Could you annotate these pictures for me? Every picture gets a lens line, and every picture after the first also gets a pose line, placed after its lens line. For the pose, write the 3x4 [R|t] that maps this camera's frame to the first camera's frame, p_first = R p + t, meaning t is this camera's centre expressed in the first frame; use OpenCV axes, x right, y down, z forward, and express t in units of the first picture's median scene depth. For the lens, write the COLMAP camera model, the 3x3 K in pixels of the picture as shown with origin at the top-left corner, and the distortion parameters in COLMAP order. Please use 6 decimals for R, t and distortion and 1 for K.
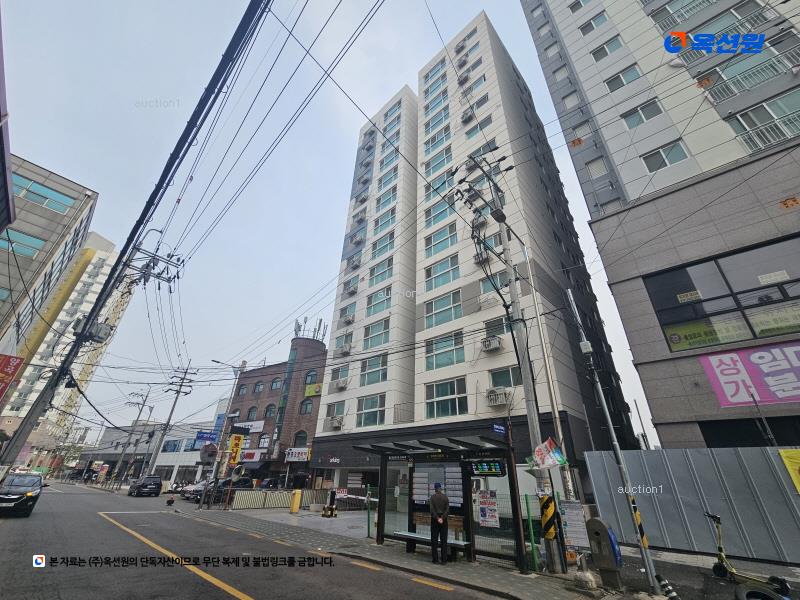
lens RADIAL K [[328.4, 0, 400.5], [0, 328.4, 303.5], [0, 0, 1]] dist [-0.004661, 0.002110]
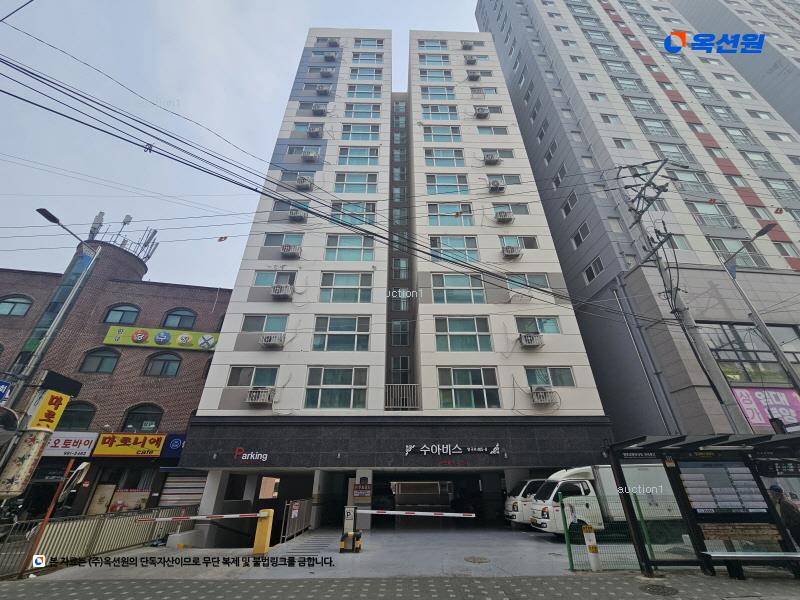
lens RADIAL K [[328.4, 0, 401.8], [0, 328.4, 304.5], [0, 0, 1]] dist [-0.004661, 0.002110]
pose [[0.708667, 0.316502, 0.630569, -0.492527], [-0.315829, 0.941497, -0.117622, 0.200379], [-0.630907, -0.115797, 0.767168, 0.398081]]
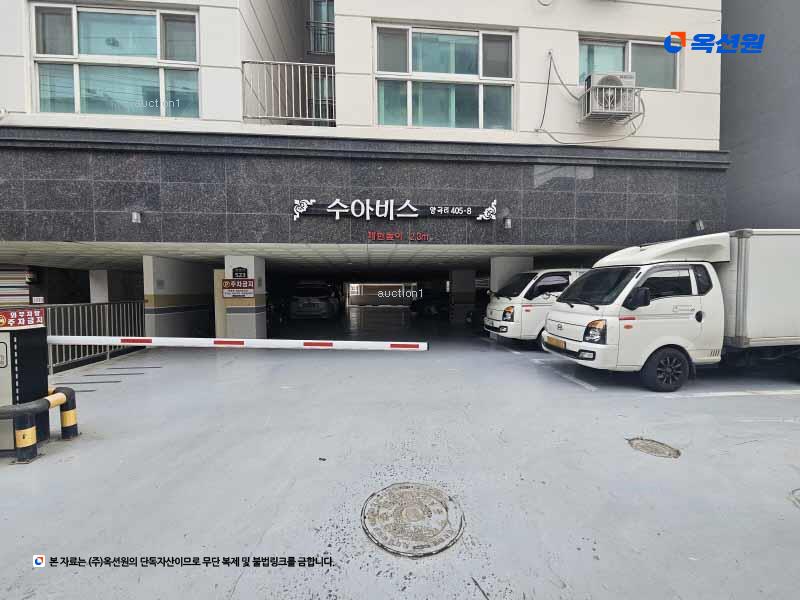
lens RADIAL K [[328.4, 0, 401.4], [0, 328.4, 304.9], [0, 0, 1]] dist [-0.004661, 0.002110]
pose [[0.658561, -0.064434, 0.749764, -0.154975], [-0.337884, 0.864933, 0.371114, 0.323319], [-0.672408, -0.497735, 0.547839, 0.587085]]
